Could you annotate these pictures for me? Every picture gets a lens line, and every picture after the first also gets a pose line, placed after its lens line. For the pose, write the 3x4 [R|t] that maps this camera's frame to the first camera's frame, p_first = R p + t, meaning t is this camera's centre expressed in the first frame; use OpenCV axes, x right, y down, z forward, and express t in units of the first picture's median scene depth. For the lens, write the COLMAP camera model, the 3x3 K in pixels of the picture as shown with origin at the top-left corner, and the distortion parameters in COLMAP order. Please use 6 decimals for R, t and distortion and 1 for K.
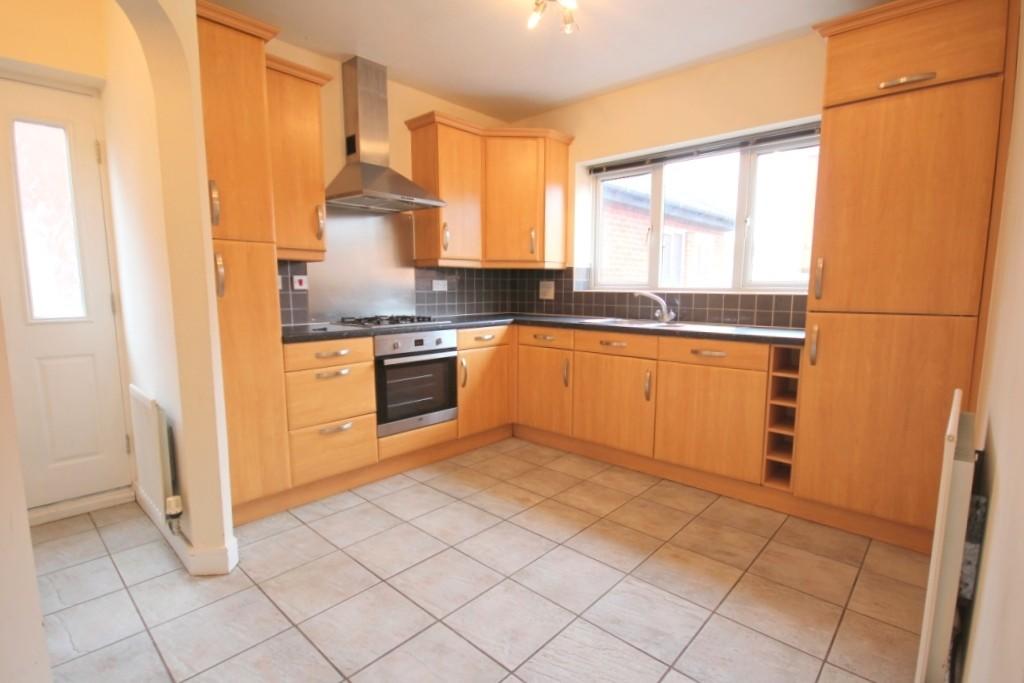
lens RADIAL K [[487.9, 0, 522.0], [0, 487.9, 345.4], [0, 0, 1]] dist [0.019438, 0.000032]
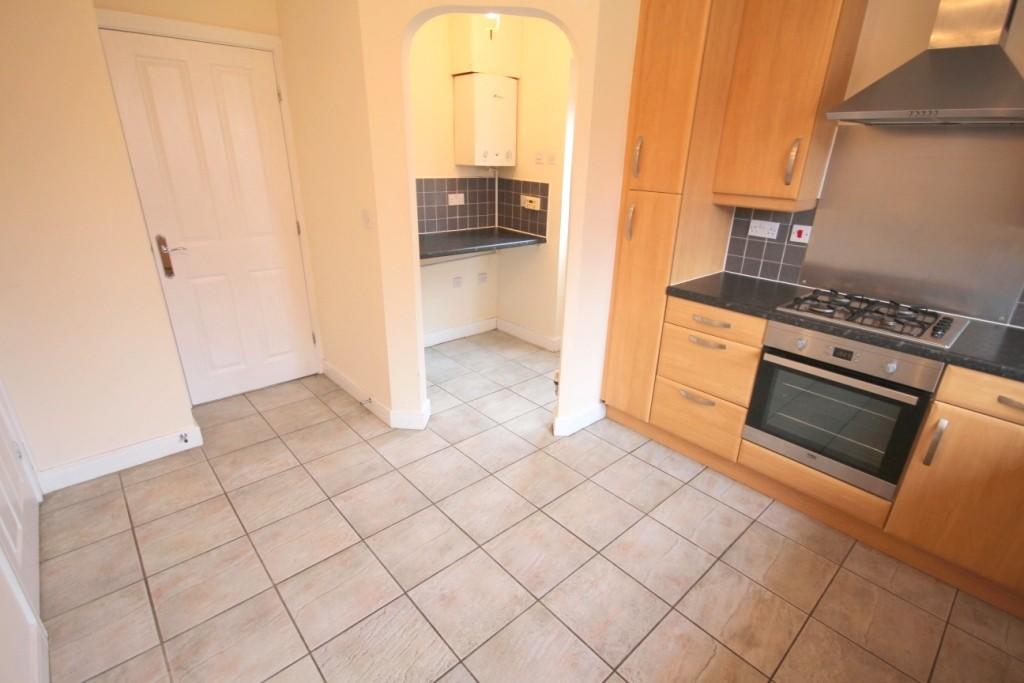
lens RADIAL K [[487.9, 0, 520.2], [0, 487.9, 344.7], [0, 0, 1]] dist [0.019438, 0.000032]
pose [[-0.083285, 0.358520, -0.929799, 0.452085], [-0.148275, 0.918197, 0.367327, -0.203934], [0.985433, 0.168459, -0.023313, 0.627541]]
